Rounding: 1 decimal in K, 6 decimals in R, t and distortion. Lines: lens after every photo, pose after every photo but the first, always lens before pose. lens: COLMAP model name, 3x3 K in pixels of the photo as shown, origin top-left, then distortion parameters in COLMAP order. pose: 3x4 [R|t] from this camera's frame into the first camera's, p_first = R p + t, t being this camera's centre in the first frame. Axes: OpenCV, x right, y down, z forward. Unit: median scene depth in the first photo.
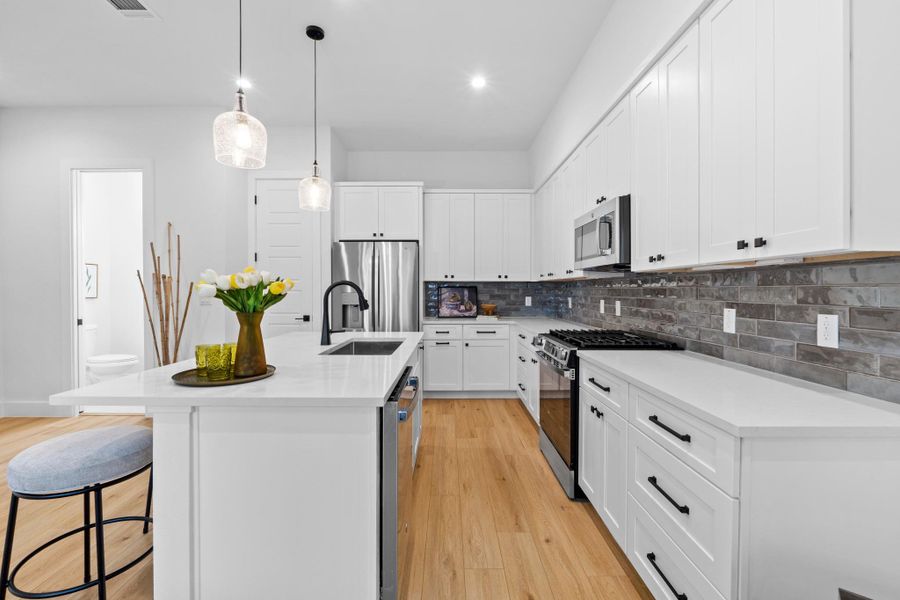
lens RADIAL K [[382.6, 0, 447.4], [0, 382.6, 293.4], [0, 0, 1]] dist [-0.004557, -0.000638]
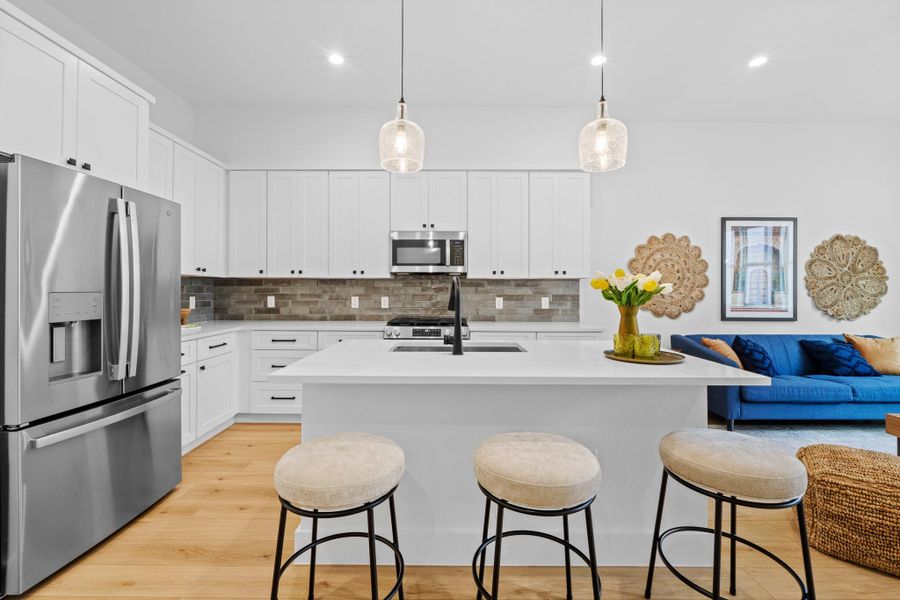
lens RADIAL K [[386.3, 0, 448.9], [0, 386.3, 288.3], [0, 0, 1]] dist [-0.004651, -0.000562]
pose [[-0.001265, 0.004975, 0.999987, -1.220492], [0.006190, 0.999969, -0.004967, -0.002545], [-0.999980, 0.006184, -0.001296, 1.086715]]
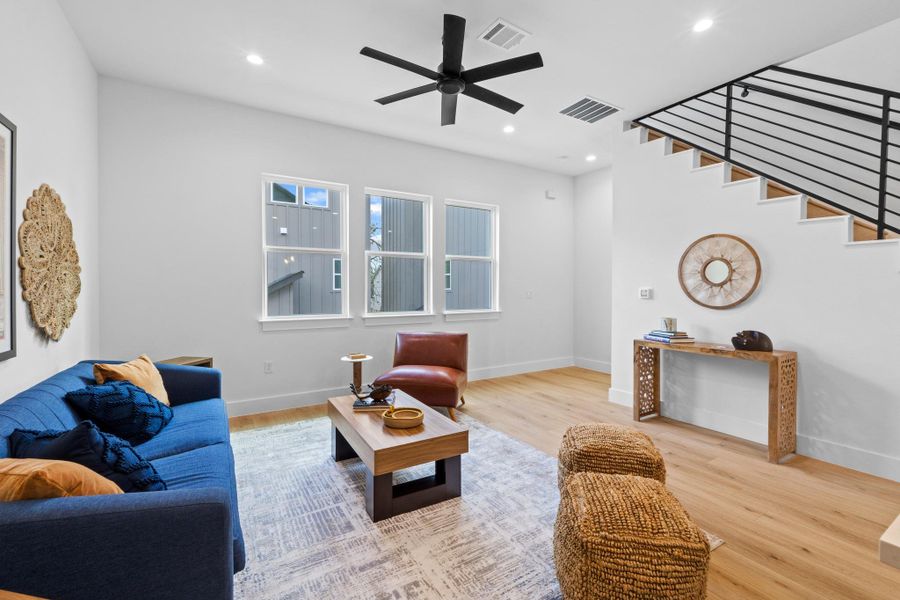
lens RADIAL K [[386.3, 0, 448.9], [0, 386.3, 288.3], [0, 0, 1]] dist [-0.004651, -0.000562]
pose [[-0.857034, -0.001187, -0.515258, 0.241541], [-0.003782, 0.999985, 0.003987, 0.001203], [0.515246, 0.005366, -0.857026, 0.609471]]
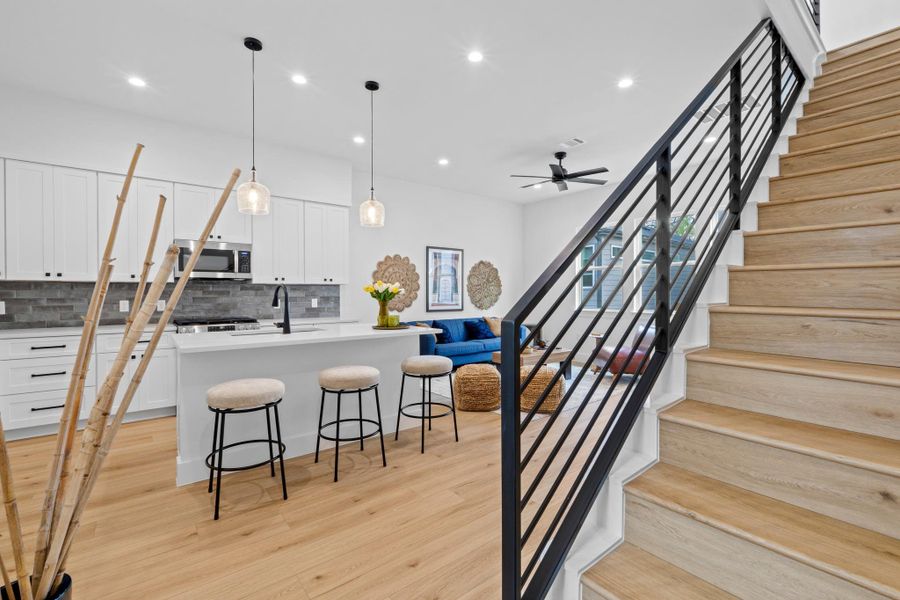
lens RADIAL K [[390.4, 0, 450.0], [0, 390.4, 300.0], [0, 0, 1]] dist [-0.003514, -0.000394]
pose [[-0.622460, -0.011173, 0.782572, -1.786867], [0.009774, 0.999709, 0.022047, -0.001818], [-0.782591, 0.021372, -0.622169, 1.470217]]
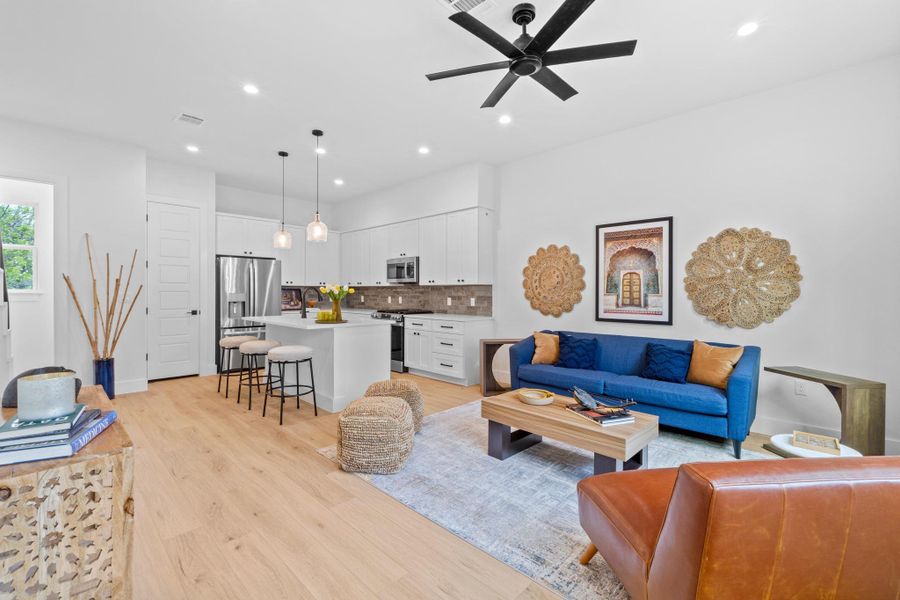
lens RADIAL K [[389.2, 0, 450.7], [0, 389.2, 294.9], [0, 0, 1]] dist [-0.000854, -0.000272]
pose [[0.694204, -0.001550, 0.719777, -1.354994], [0.002961, 0.999995, -0.000702, 0.015750], [-0.719773, 0.002618, 0.694205, -1.079284]]
